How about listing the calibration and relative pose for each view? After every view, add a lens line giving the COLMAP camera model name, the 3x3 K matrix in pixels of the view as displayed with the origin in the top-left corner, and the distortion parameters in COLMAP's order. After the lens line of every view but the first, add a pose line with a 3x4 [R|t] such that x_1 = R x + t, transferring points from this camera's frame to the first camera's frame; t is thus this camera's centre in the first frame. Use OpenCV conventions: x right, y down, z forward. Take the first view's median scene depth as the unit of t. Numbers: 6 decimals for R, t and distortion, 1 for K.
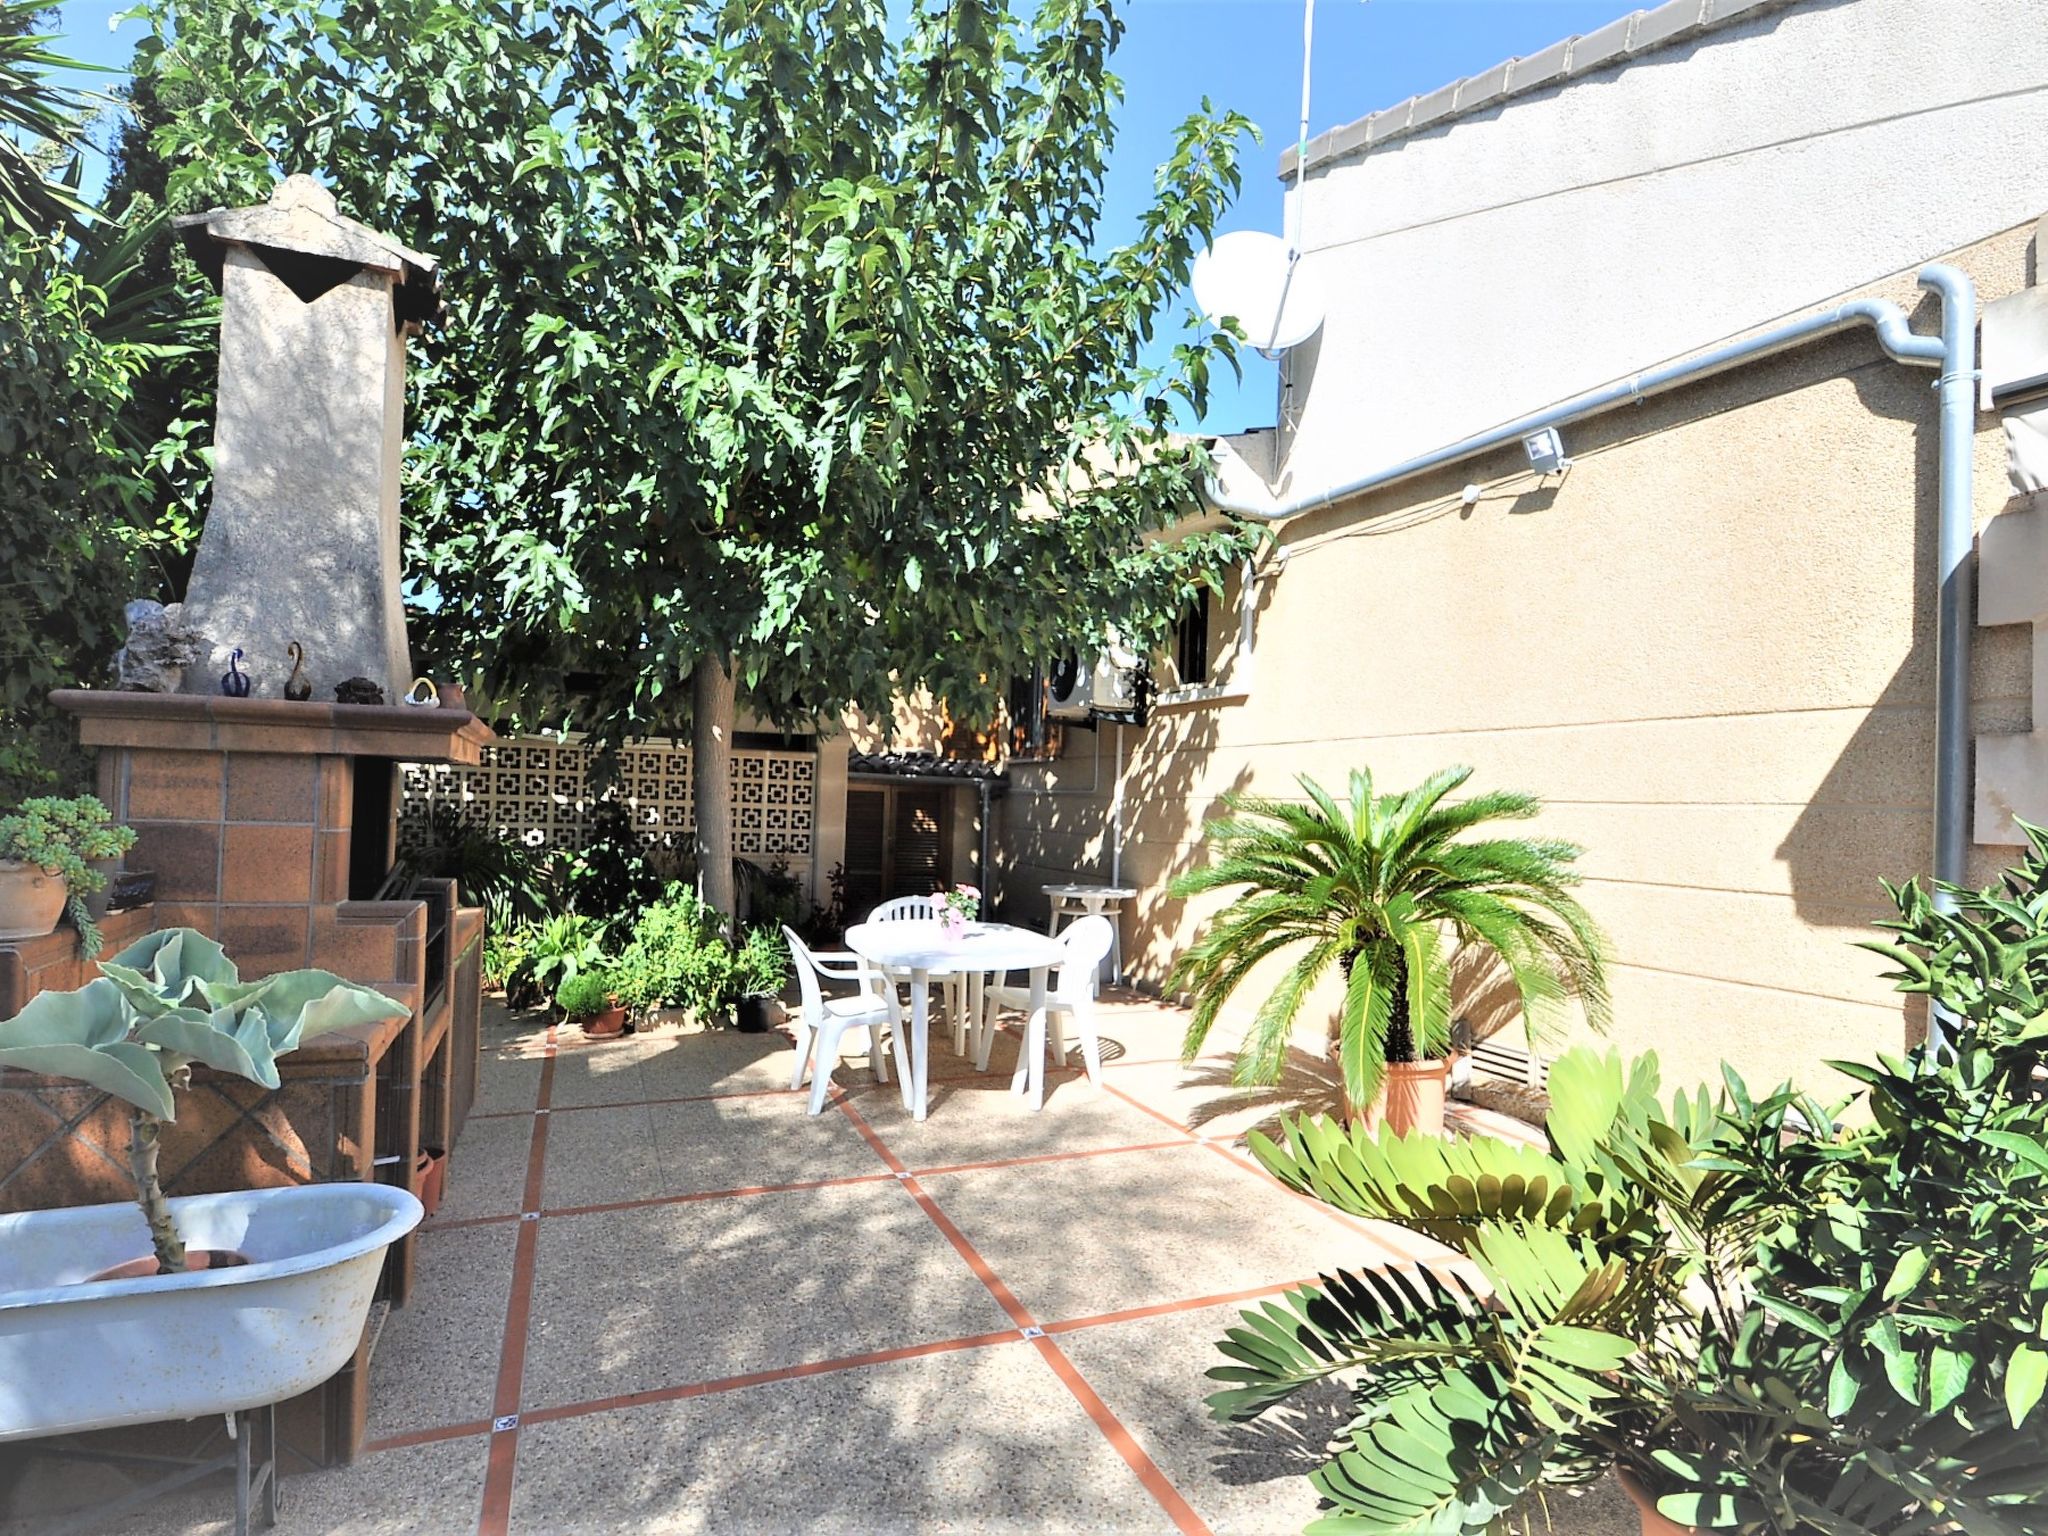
lens RADIAL K [[1082.4, 0, 1022.8], [0, 1082.4, 771.9], [0, 0, 1]] dist [0.012550, -0.002257]
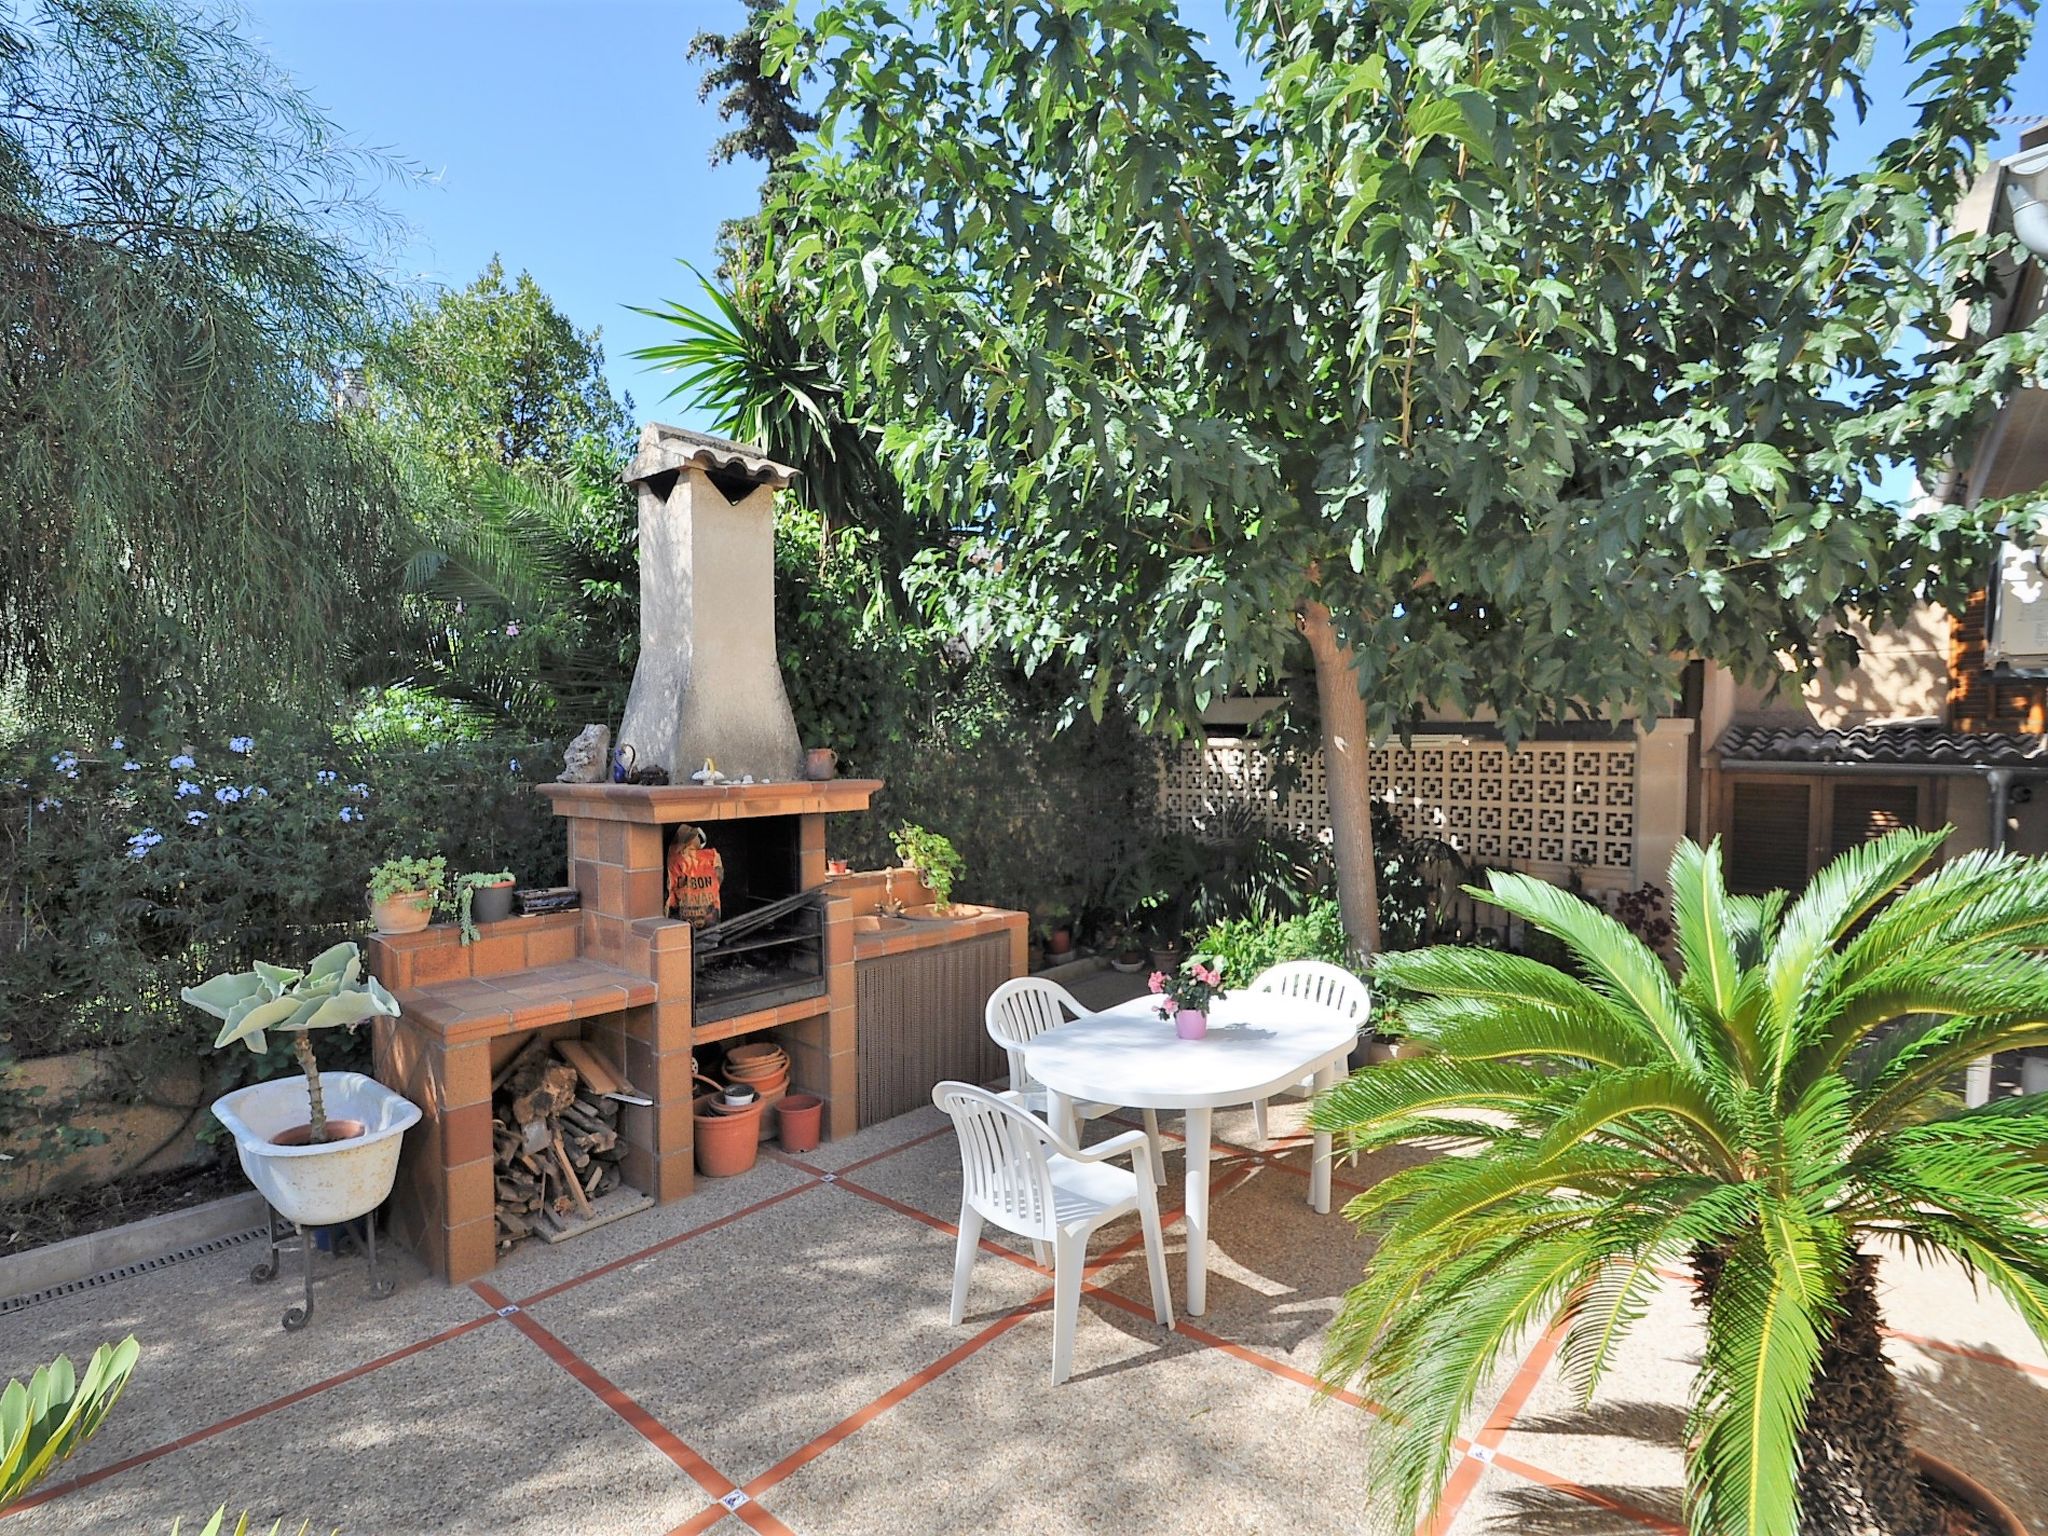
lens RADIAL K [[1015.2, 0, 1031.6], [0, 1015.2, 779.7], [0, 0, 1]] dist [-0.011997, -0.000415]
pose [[0.474946, 0.003948, -0.880006, 0.293471], [0.039072, 0.998909, 0.025568, -0.030393], [0.879147, -0.046527, 0.474274, 0.293852]]
